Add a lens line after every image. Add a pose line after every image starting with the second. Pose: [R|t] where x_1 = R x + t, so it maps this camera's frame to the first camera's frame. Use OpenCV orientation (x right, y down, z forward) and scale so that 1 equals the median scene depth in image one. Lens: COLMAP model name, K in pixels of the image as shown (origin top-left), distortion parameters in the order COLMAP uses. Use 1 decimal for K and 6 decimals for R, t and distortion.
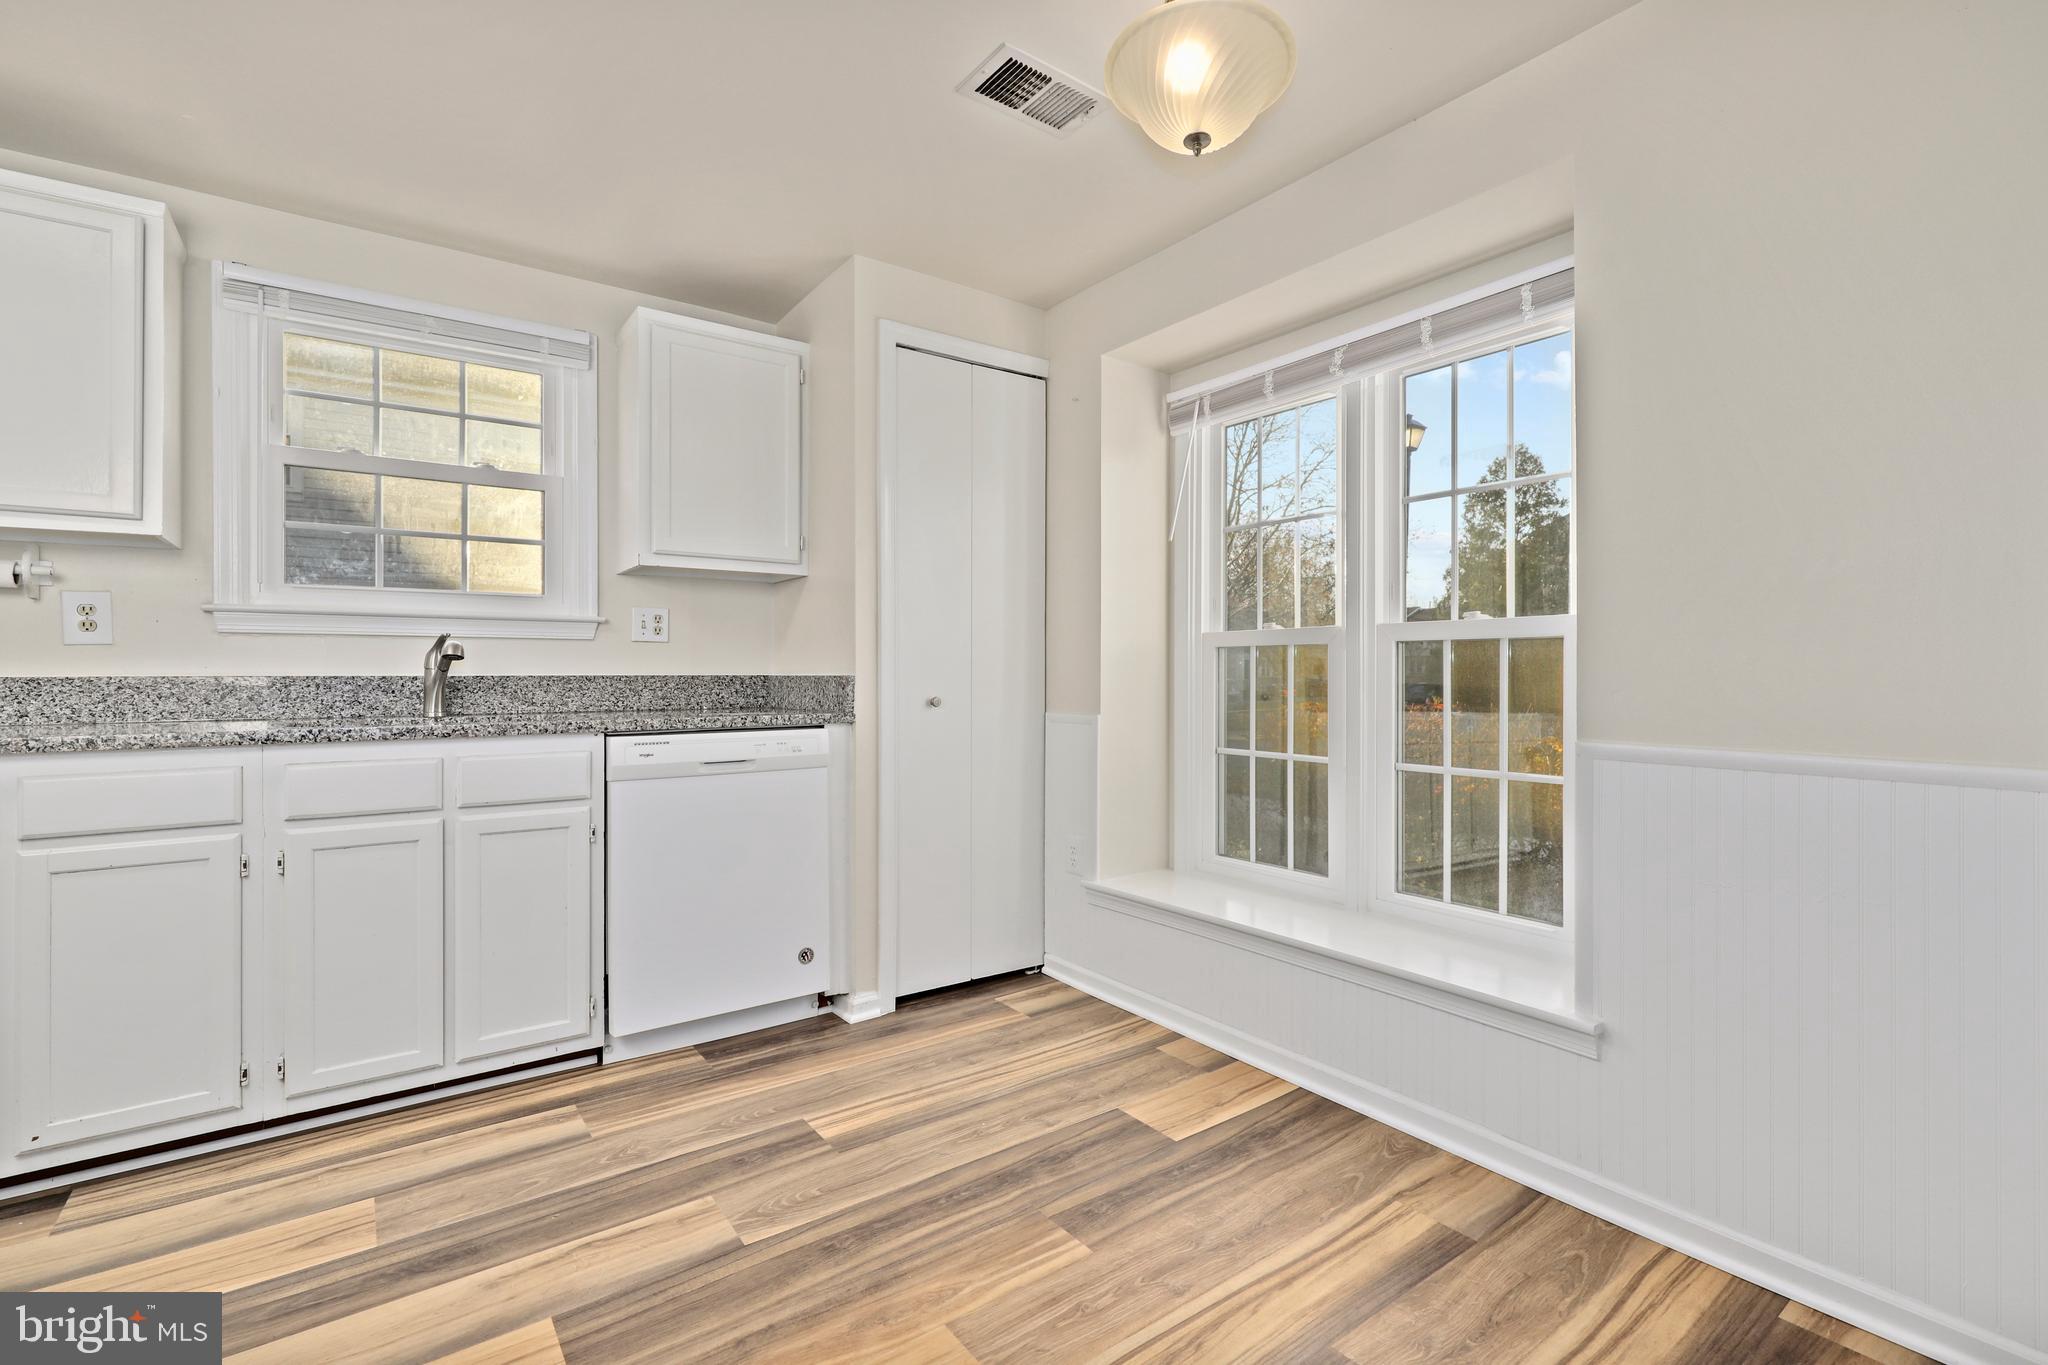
lens RADIAL K [[930.0, 0, 1015.8], [0, 930.0, 670.6], [0, 0, 1]] dist [0.000686, -0.000936]
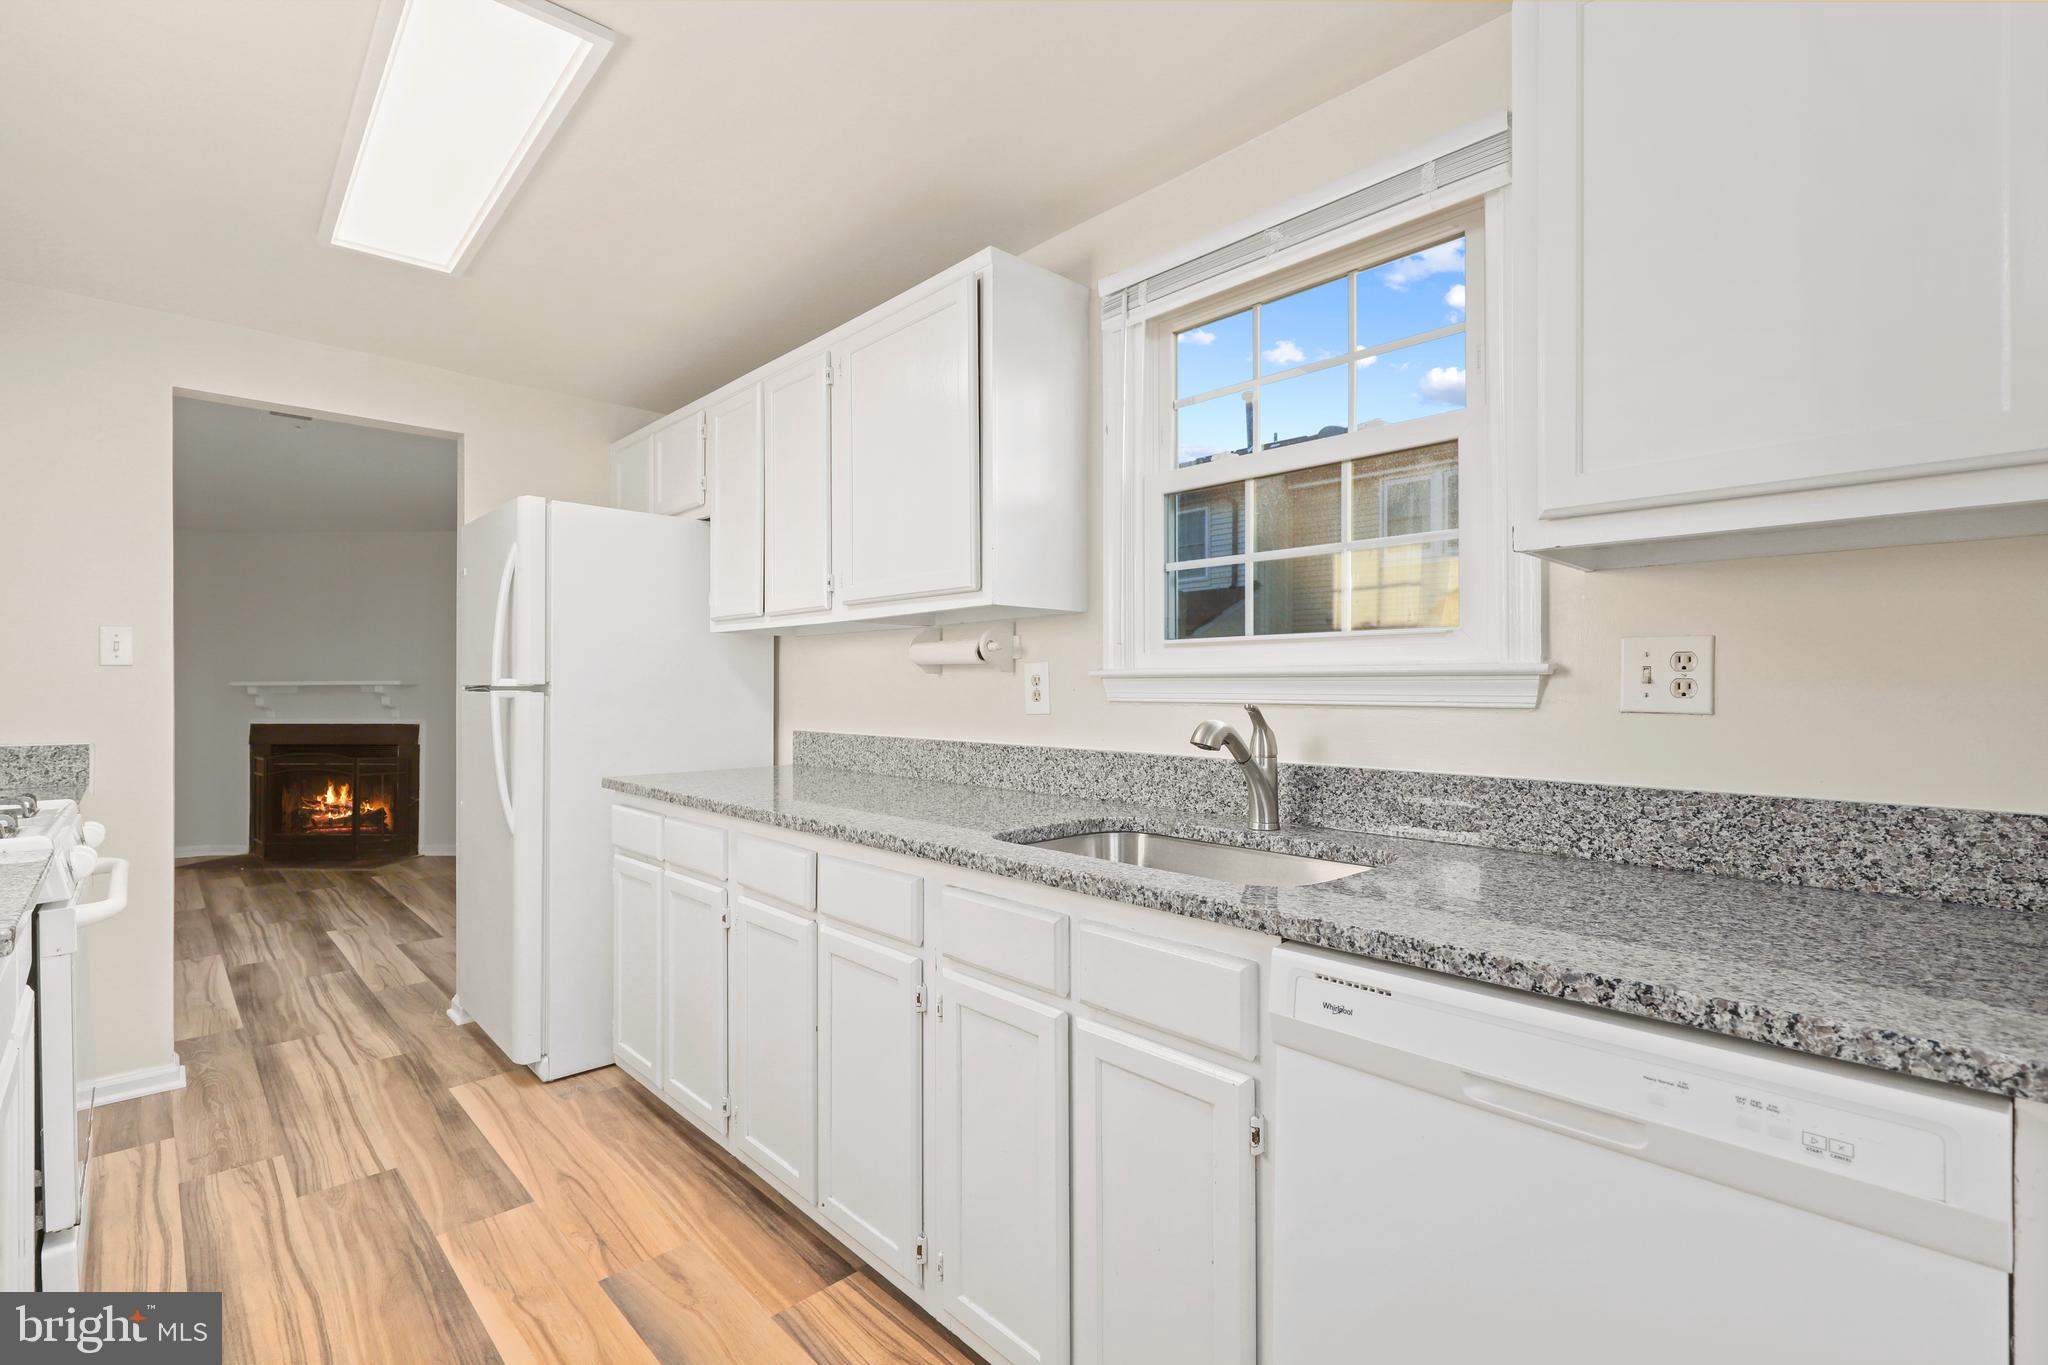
lens RADIAL K [[930.0, 0, 1028.0], [0, 930.0, 677.7], [0, 0, 1]] dist [0.000686, -0.000936]
pose [[0.134916, -0.004774, -0.990845, 0.008953], [0.005979, 0.999974, -0.004004, -0.056628], [0.990839, -0.005384, 0.134941, 0.755703]]
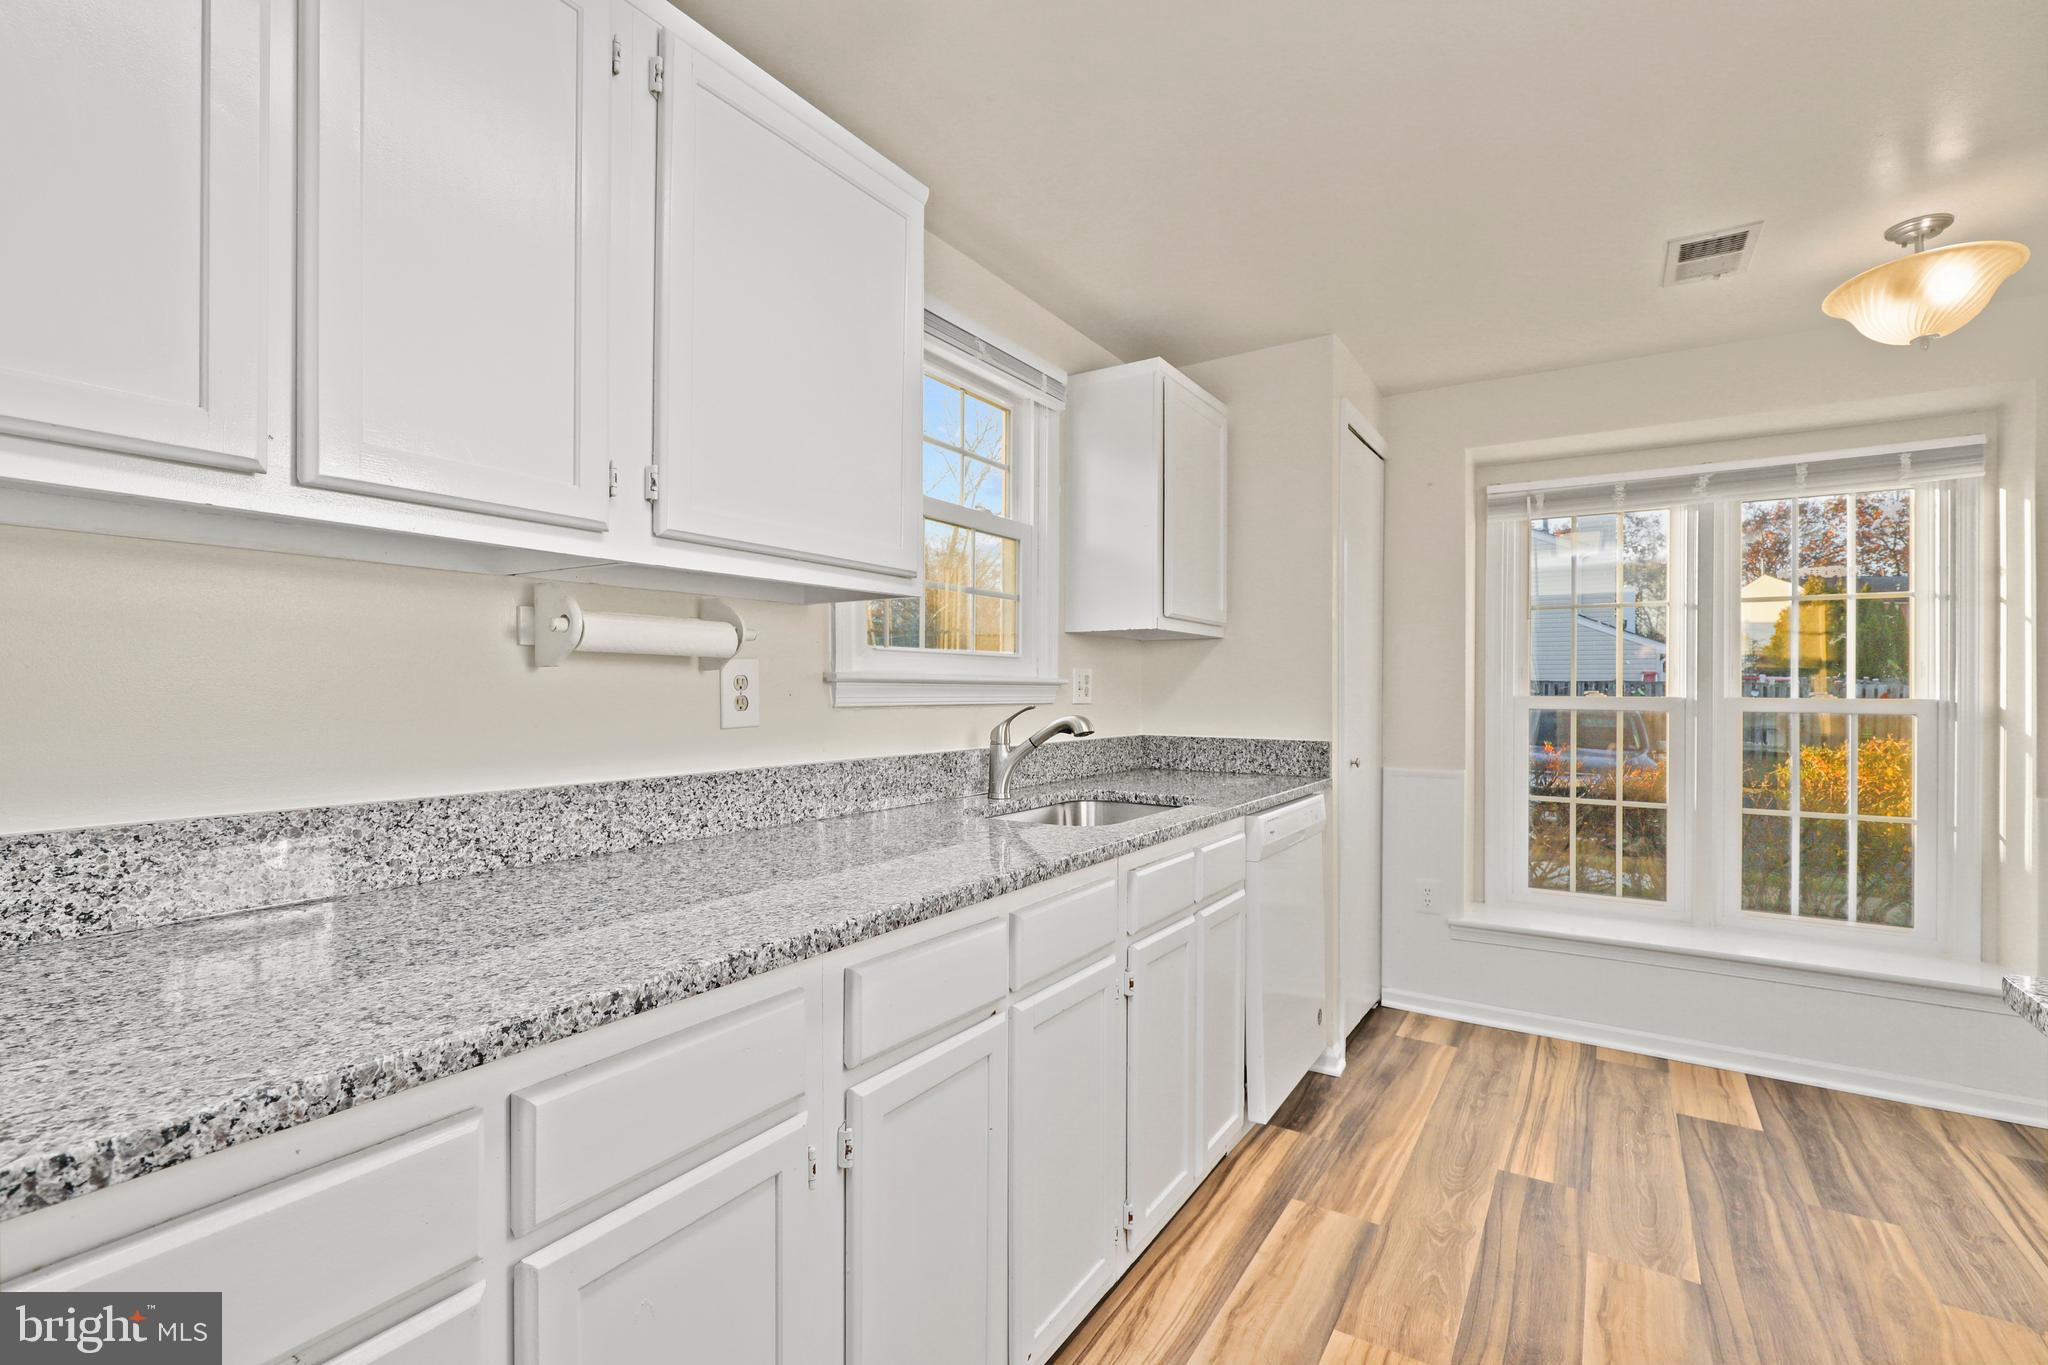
lens RADIAL K [[930.0, 0, 1014.8], [0, 930.0, 693.1], [0, 0, 1]] dist [0.000686, -0.000936]
pose [[0.932559, 0.004774, 0.360987, -0.943385], [-0.007607, 0.999950, 0.006427, -0.056184], [-0.360939, -0.008740, 0.932549, 0.174297]]
